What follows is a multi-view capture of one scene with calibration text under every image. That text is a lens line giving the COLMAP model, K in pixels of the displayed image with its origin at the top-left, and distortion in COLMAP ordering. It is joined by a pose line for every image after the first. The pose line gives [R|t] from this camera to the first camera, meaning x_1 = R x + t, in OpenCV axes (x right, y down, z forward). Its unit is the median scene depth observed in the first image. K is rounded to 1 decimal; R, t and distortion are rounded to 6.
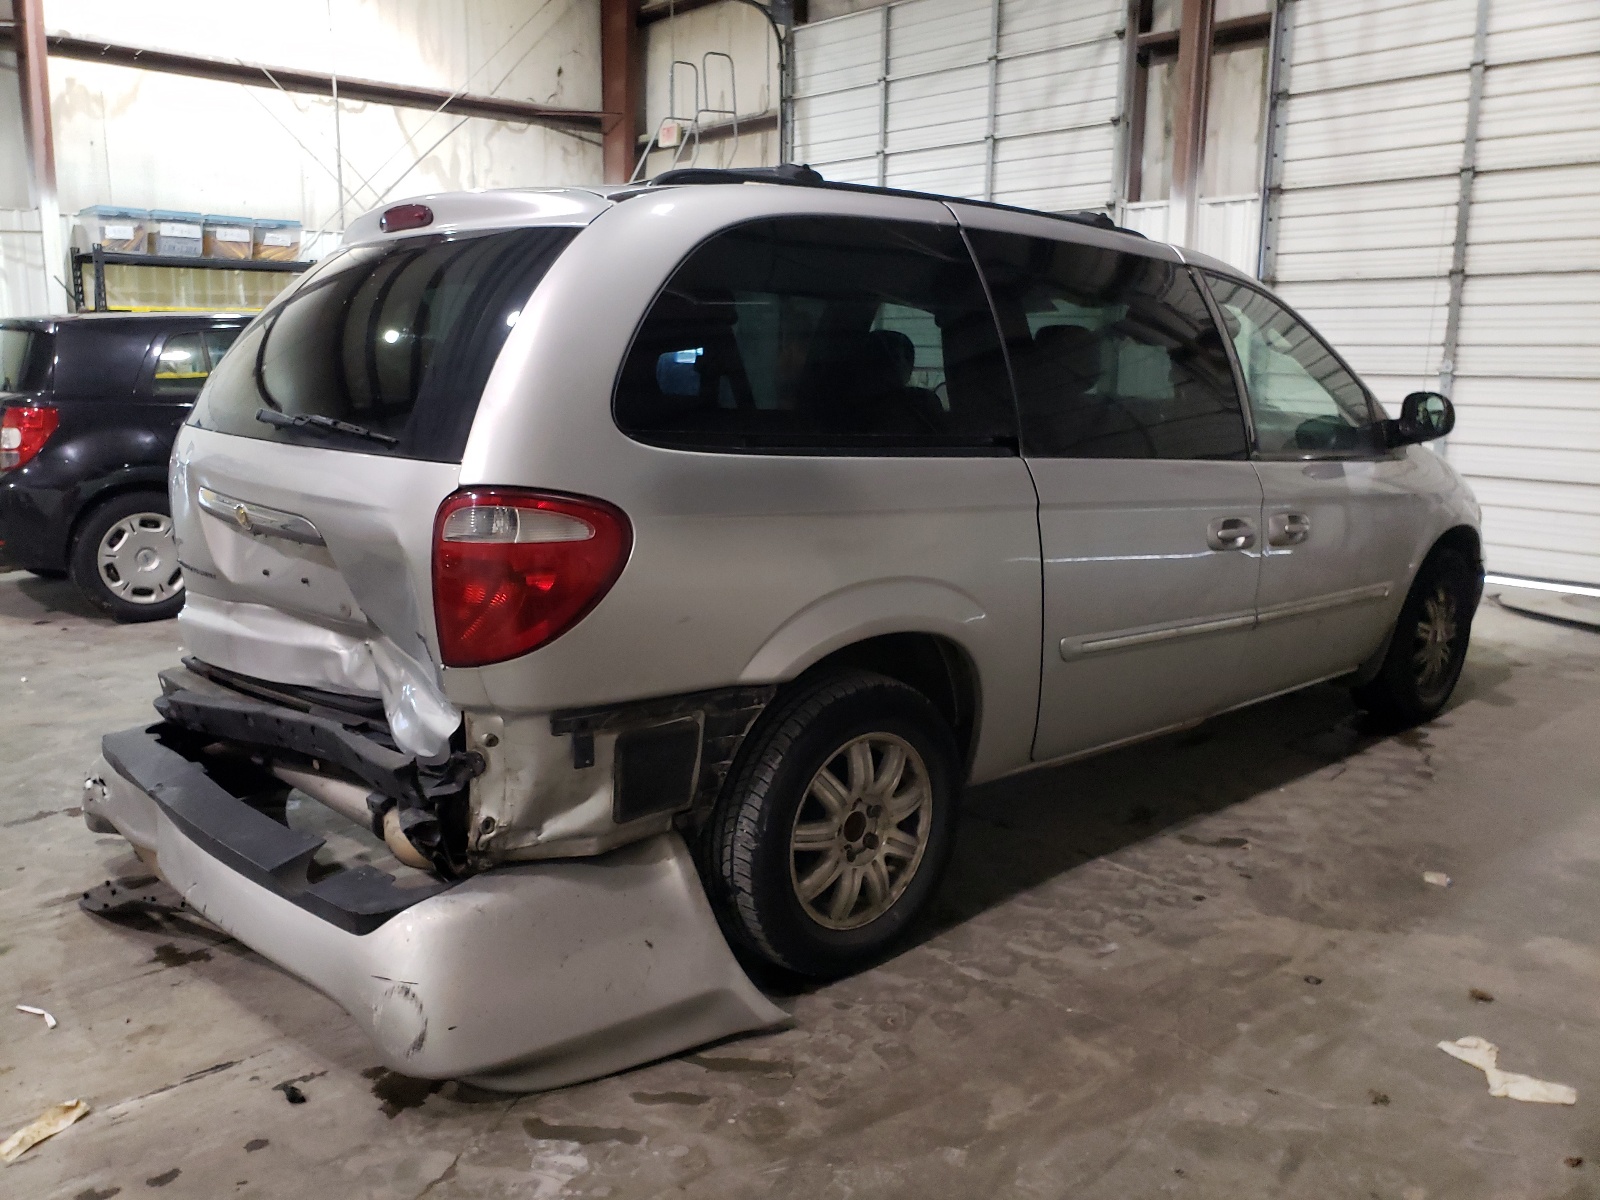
lens RADIAL K [[1167.5, 0, 800.0], [0, 1167.5, 600.0], [0, 0, 1]] dist [-0.003929, -0.001852]
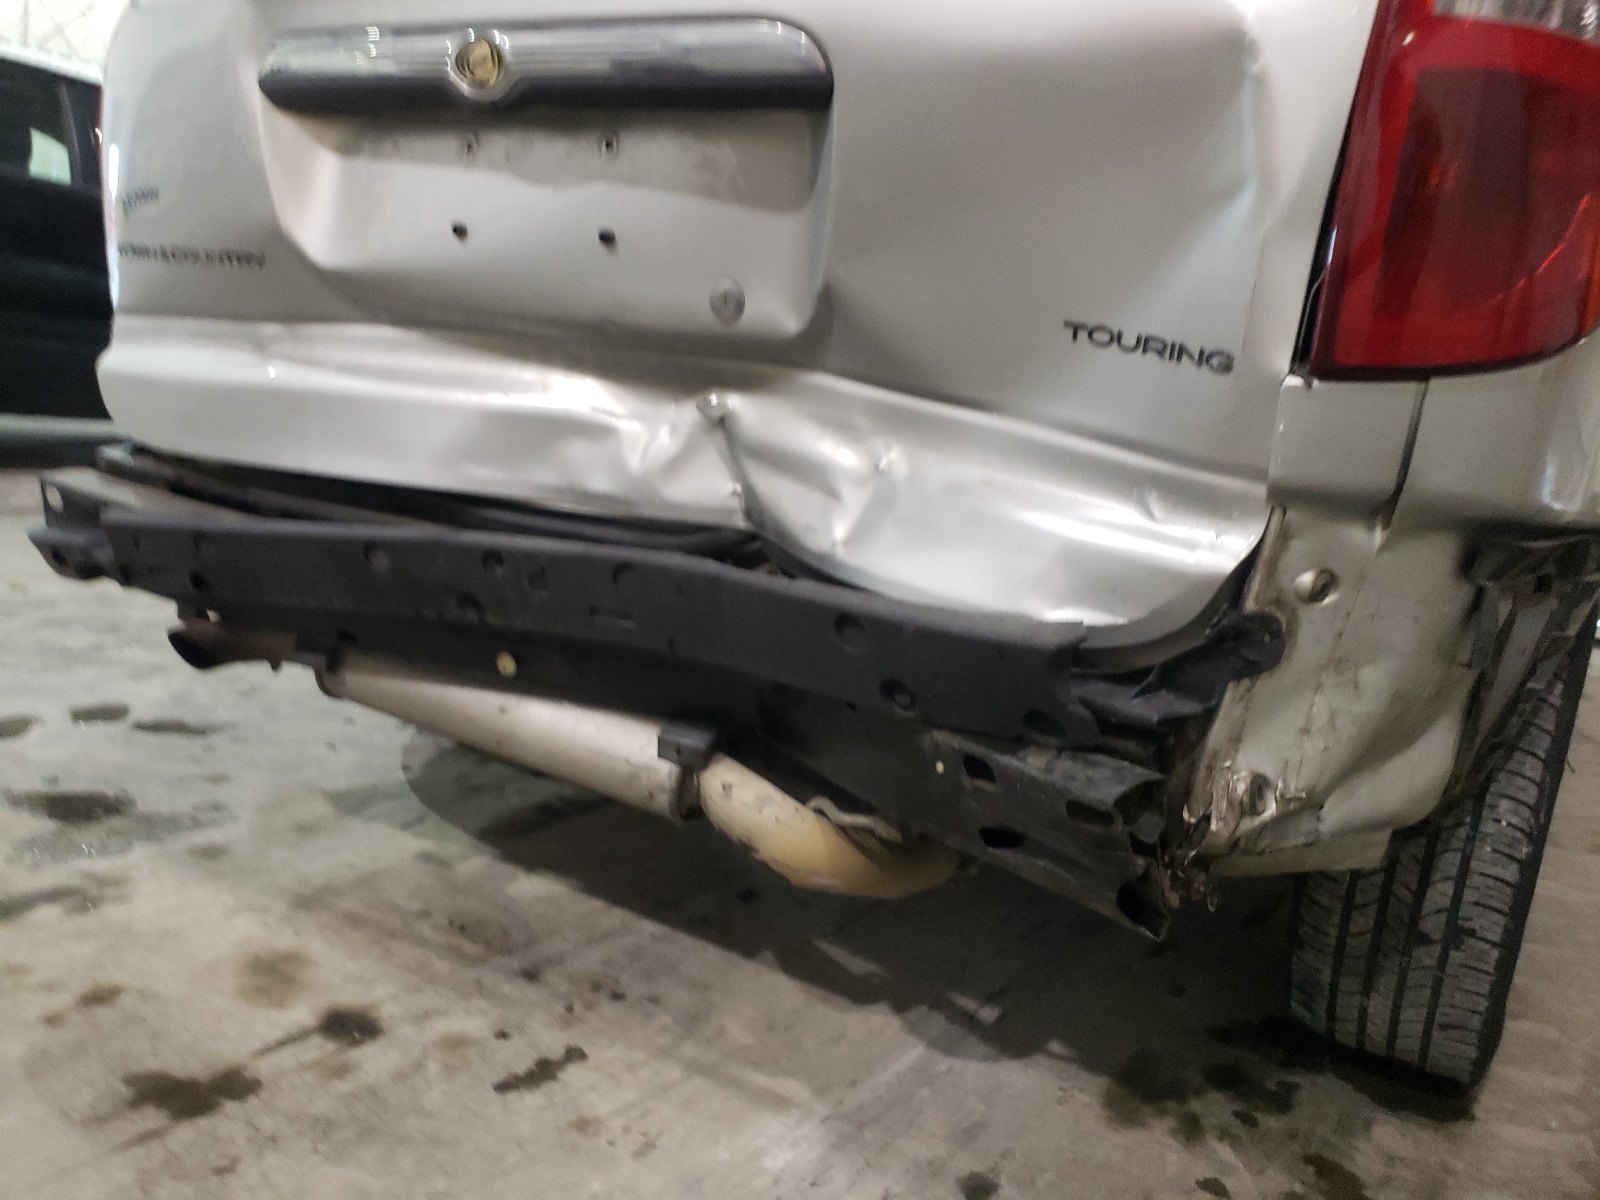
lens RADIAL K [[1167.5, 0, 800.0], [0, 1167.5, 600.0], [0, 0, 1]] dist [-0.003929, -0.001852]
pose [[0.960364, 0.074459, 0.268620, -0.479676], [-0.073471, 0.997203, -0.013746, 0.125285], [-0.268892, -0.006535, 0.963148, 0.568235]]
